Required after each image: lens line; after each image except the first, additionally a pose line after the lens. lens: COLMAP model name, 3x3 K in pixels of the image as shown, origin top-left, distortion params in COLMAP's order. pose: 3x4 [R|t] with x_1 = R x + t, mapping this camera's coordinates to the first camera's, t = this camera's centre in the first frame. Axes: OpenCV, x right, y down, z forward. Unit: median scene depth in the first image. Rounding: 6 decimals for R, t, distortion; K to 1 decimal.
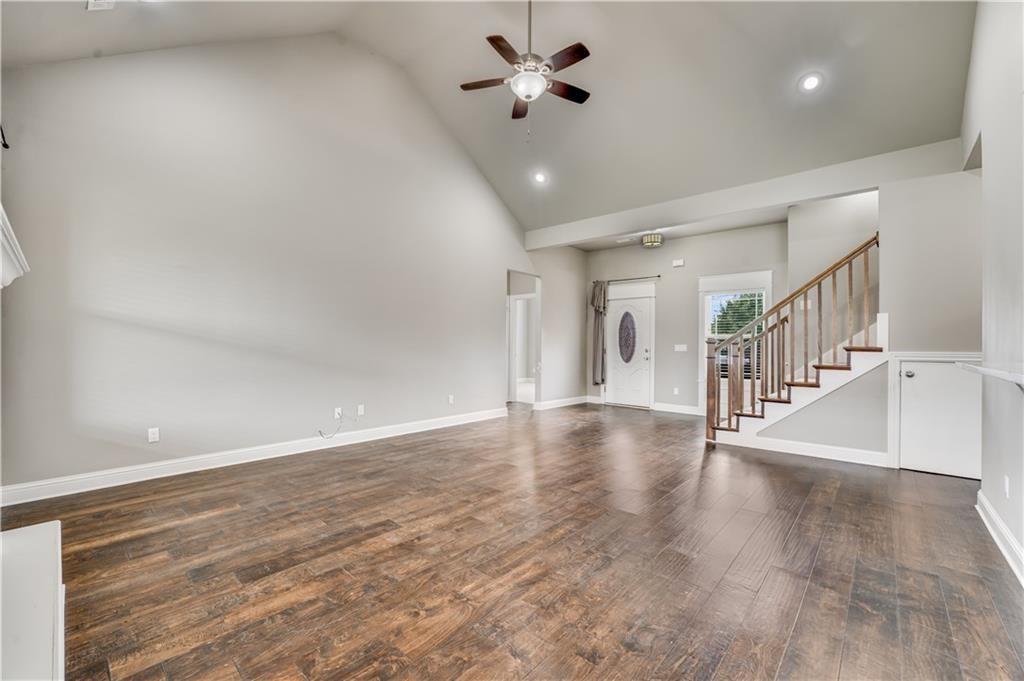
lens RADIAL K [[414.4, 0, 507.4], [0, 414.4, 344.6], [0, 0, 1]] dist [-0.019378, 0.003382]
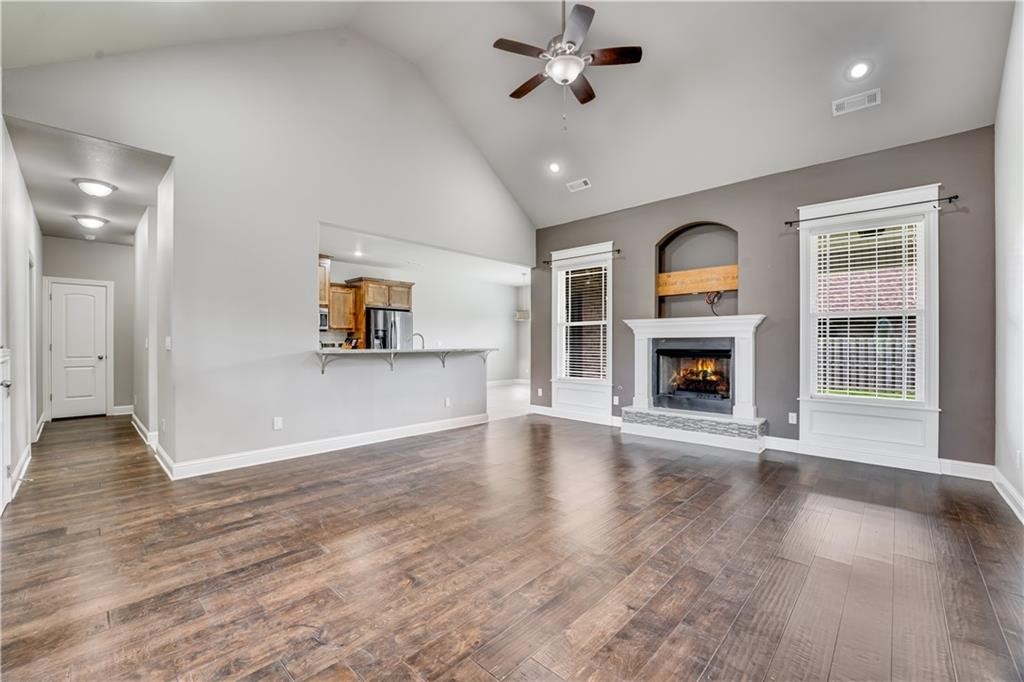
lens RADIAL K [[414.4, 0, 511.9], [0, 414.4, 343.6], [0, 0, 1]] dist [-0.019378, 0.003382]
pose [[-0.999710, -0.009581, 0.022087, 0.084990], [-0.009528, 0.999951, 0.002499, -0.001162], [-0.022110, 0.002288, -0.999753, 1.126279]]
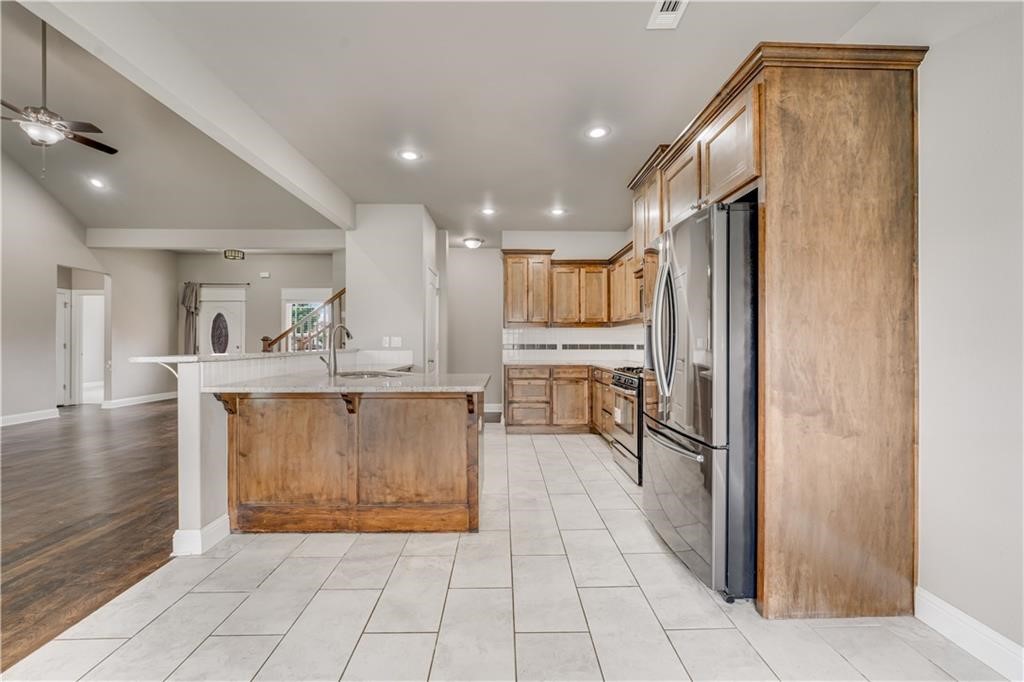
lens RADIAL K [[414.4, 0, 510.6], [0, 414.4, 340.0], [0, 0, 1]] dist [-0.019378, 0.003382]
pose [[0.726049, -0.003481, 0.687634, 0.138313], [0.006579, 0.999977, -0.001884, 0.002119], [-0.687612, 0.005892, 0.726055, -0.499715]]
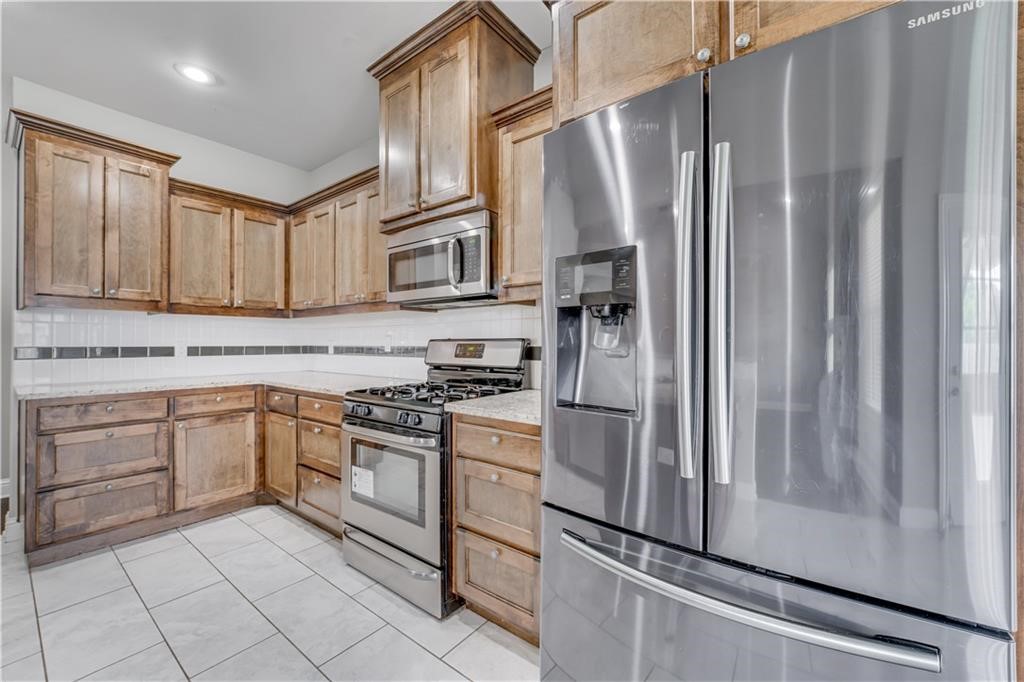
lens RADIAL K [[414.4, 0, 515.8], [0, 414.4, 339.1], [0, 0, 1]] dist [-0.019378, 0.003382]
pose [[-0.078548, 0.000370, 0.996910, 0.370508], [0.001179, 0.999999, -0.000278, 0.002383], [-0.996910, 0.001154, -0.078549, -0.225642]]
